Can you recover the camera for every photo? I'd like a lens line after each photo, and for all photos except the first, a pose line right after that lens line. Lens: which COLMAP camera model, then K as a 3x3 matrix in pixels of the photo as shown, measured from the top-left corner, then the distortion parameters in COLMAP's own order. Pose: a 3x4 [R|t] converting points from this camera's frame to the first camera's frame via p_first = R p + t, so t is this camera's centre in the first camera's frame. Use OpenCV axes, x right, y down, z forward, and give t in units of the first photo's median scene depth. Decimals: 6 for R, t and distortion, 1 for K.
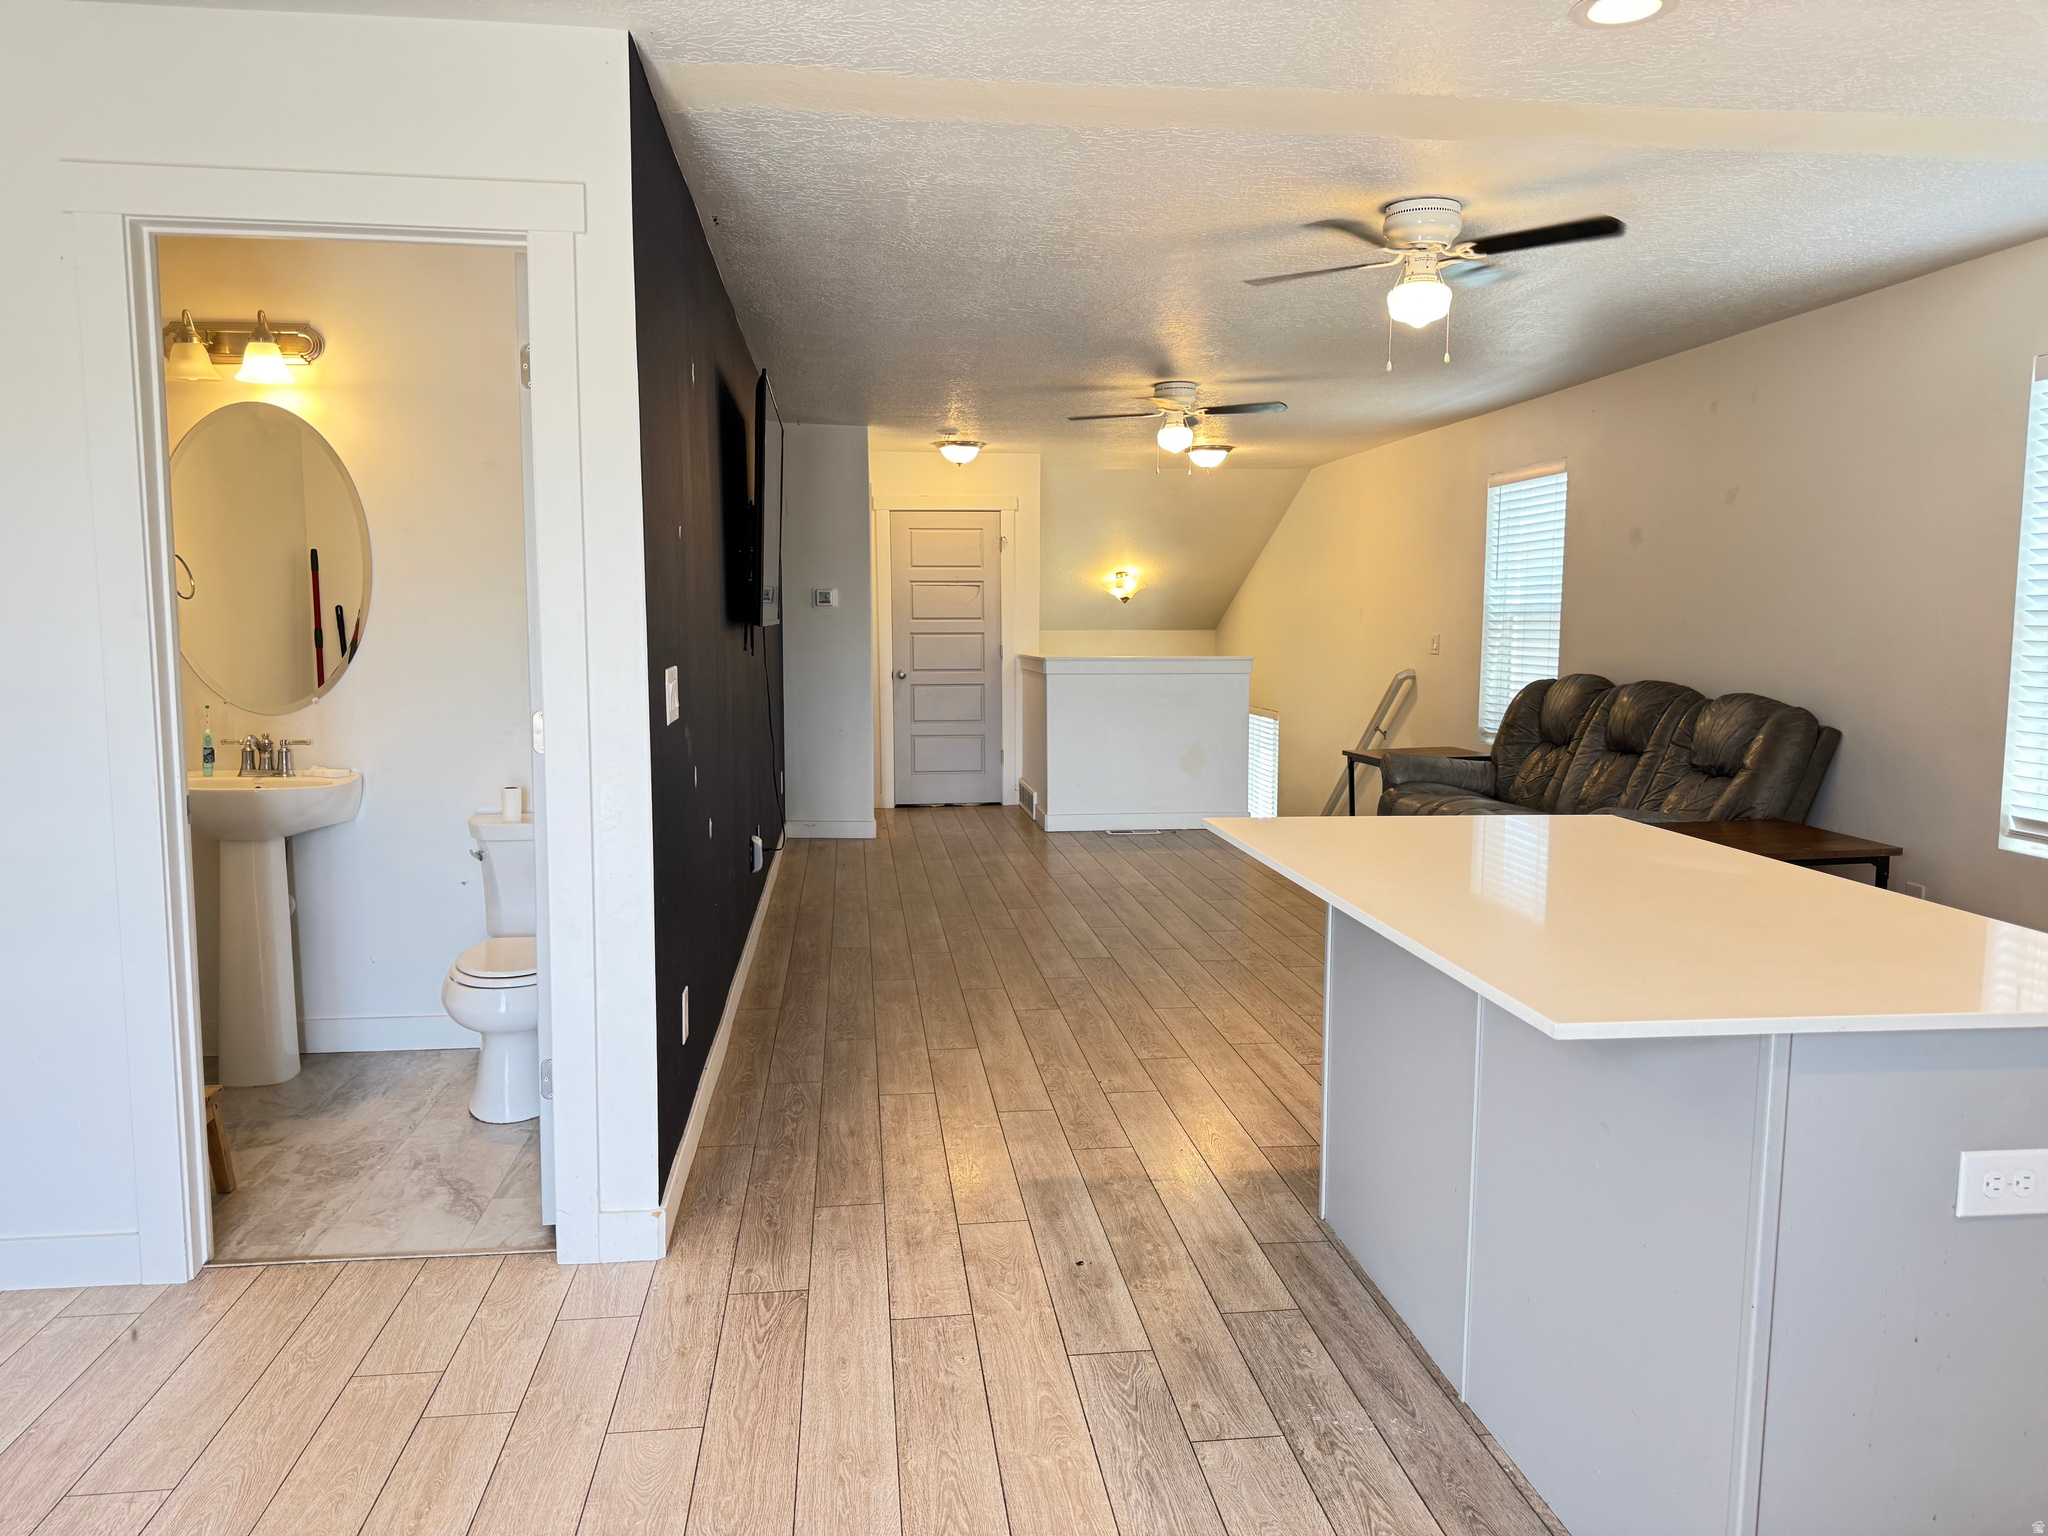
lens RADIAL K [[1462.4, 0, 1024.0], [0, 1462.4, 768.0], [0, 0, 1]] dist [0.059230, -0.070985]
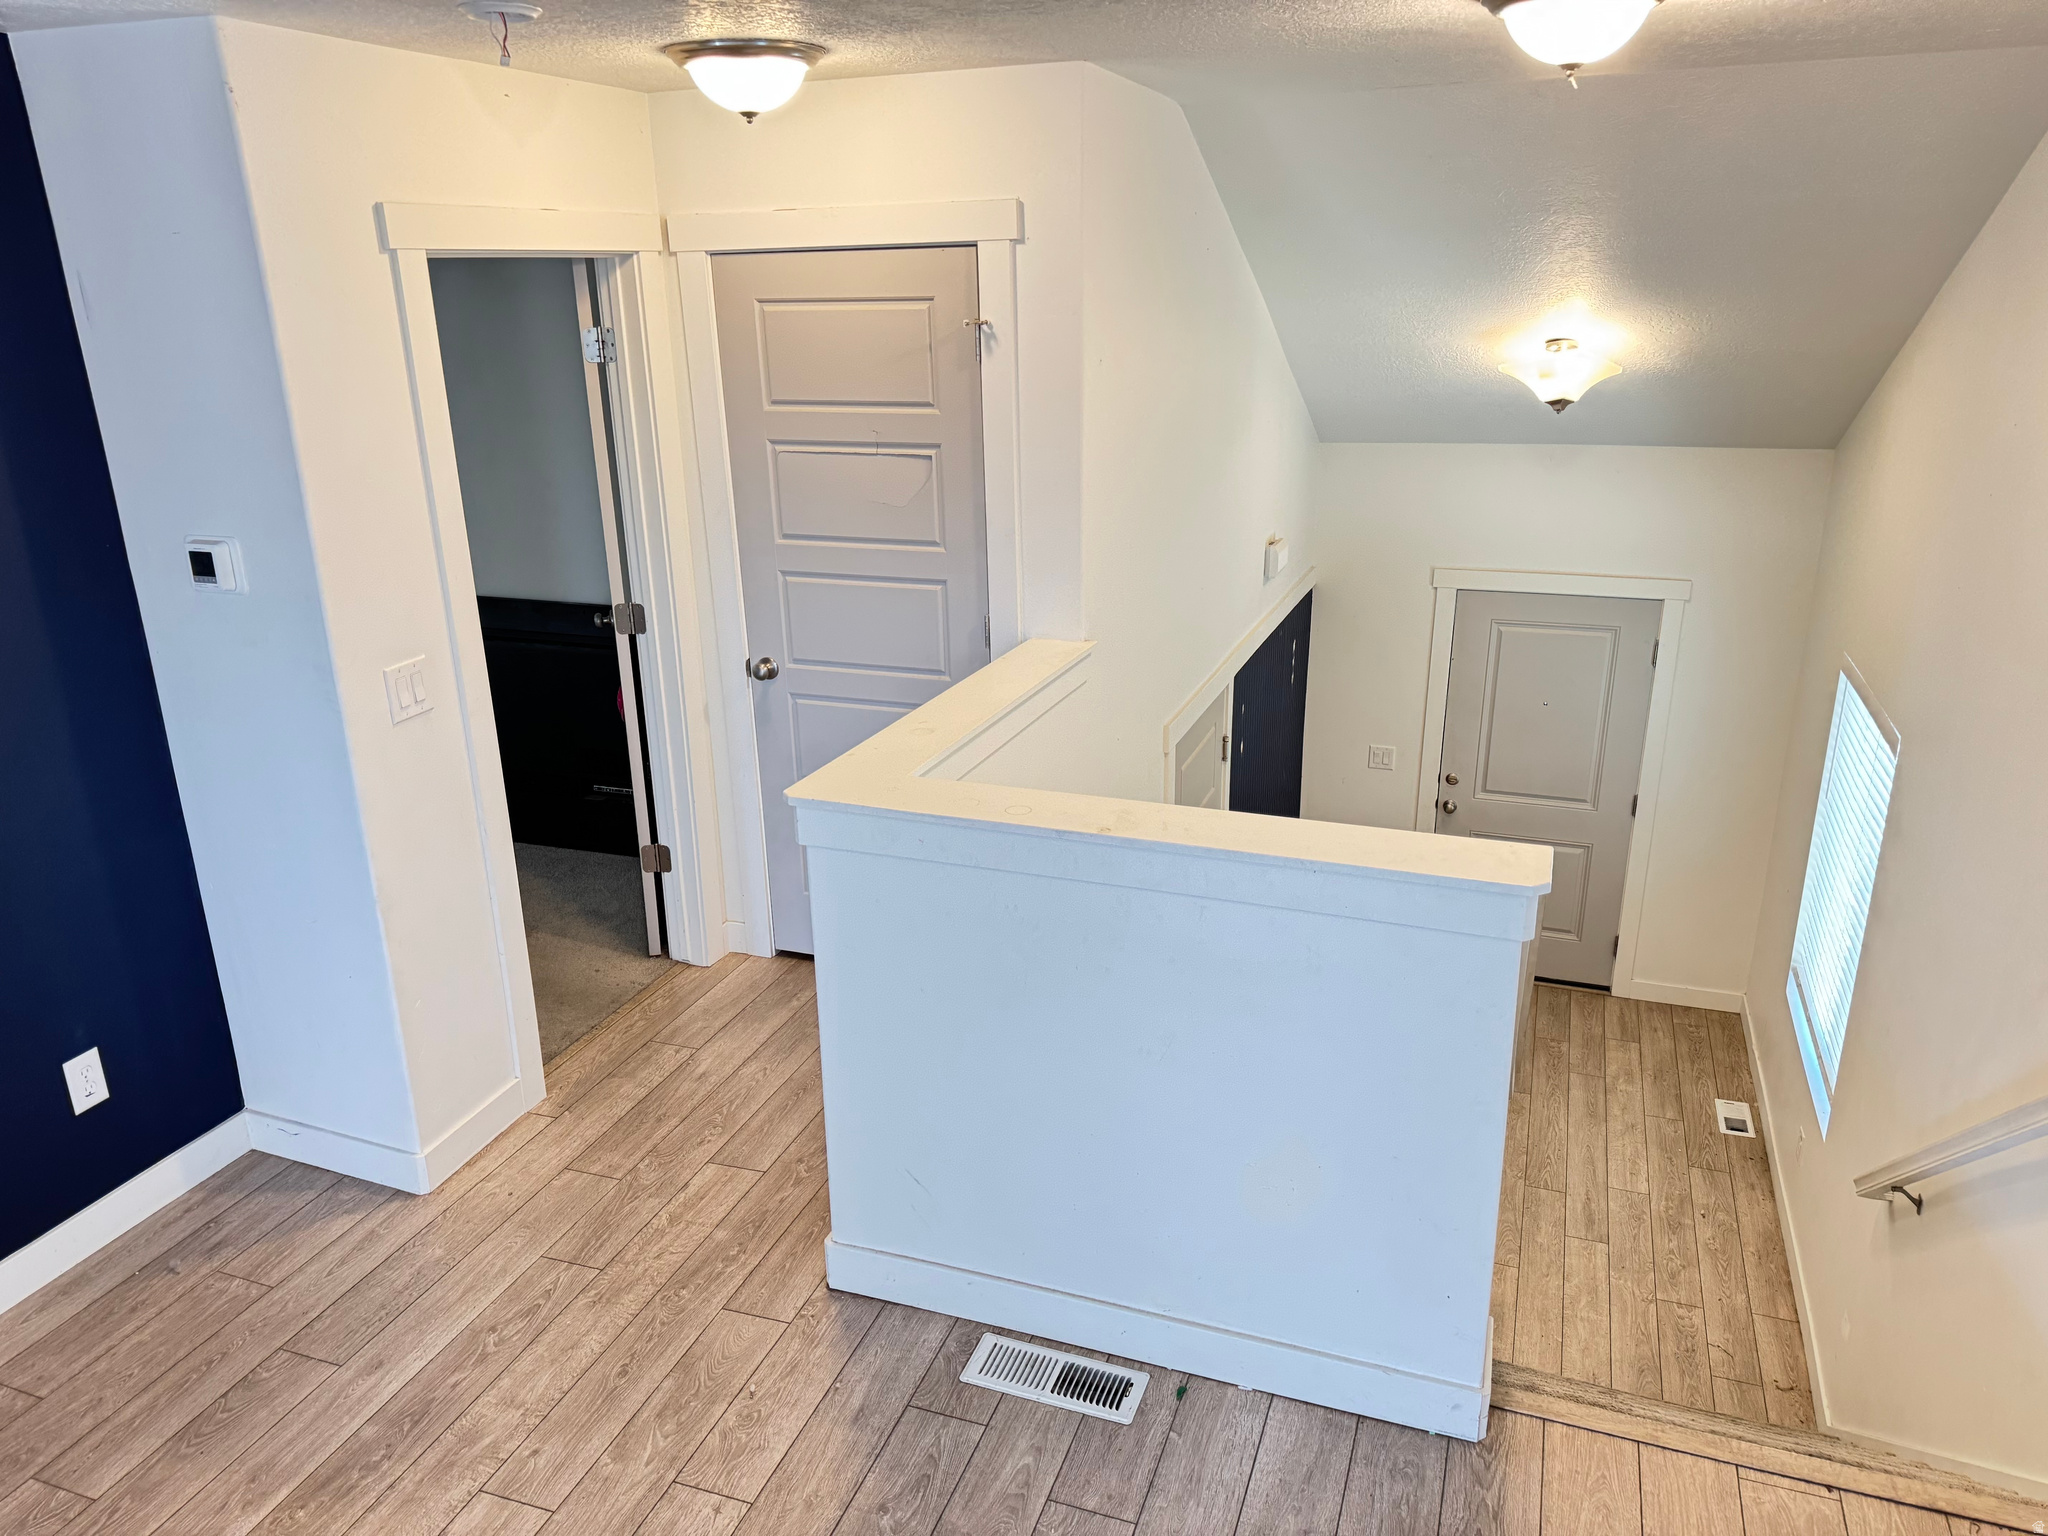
lens RADIAL K [[1462.4, 0, 1024.0], [0, 1462.4, 768.0], [0, 0, 1]] dist [0.059230, -0.070985]
pose [[0.894018, 0.130738, -0.428532, 0.261114], [-0.030497, 0.972017, 0.232923, -0.218375], [0.446993, -0.195169, 0.872987, 1.075359]]
